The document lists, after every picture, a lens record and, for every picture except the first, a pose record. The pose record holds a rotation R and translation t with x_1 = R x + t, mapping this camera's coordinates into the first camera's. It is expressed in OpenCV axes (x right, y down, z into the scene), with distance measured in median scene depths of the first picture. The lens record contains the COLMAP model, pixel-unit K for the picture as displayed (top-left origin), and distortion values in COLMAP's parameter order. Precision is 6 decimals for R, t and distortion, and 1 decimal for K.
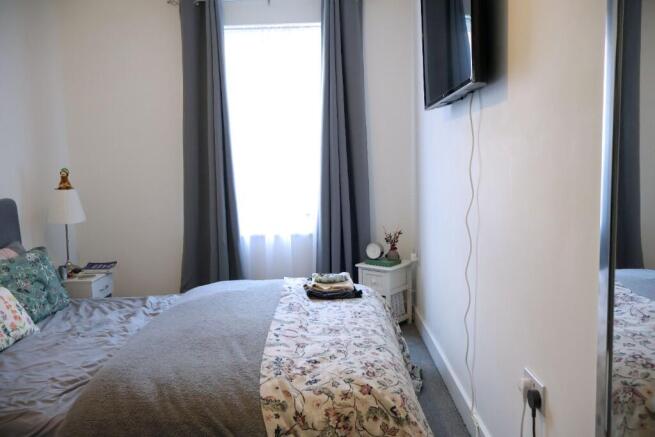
lens RADIAL K [[537.5, 0, 327.3], [0, 537.5, 218.0], [0, 0, 1]] dist [-0.013482, 0.008066]
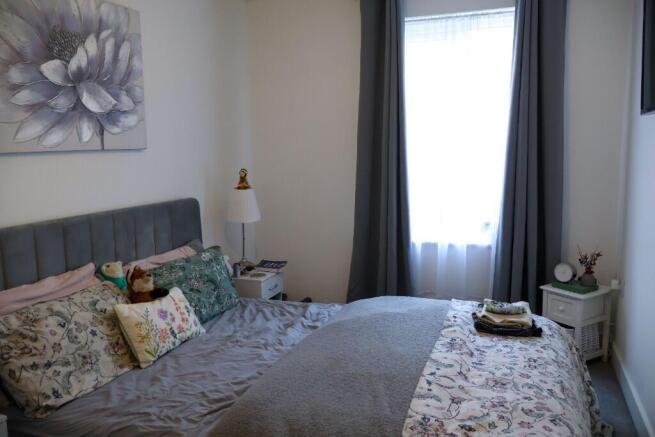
lens RADIAL K [[537.5, 0, 327.6], [0, 537.5, 217.9], [0, 0, 1]] dist [-0.013482, 0.008066]
pose [[0.939526, 0.059043, -0.337349, 0.021622], [-0.048177, 0.998017, 0.040501, -0.057204], [0.339072, -0.021800, 0.940508, 0.092424]]
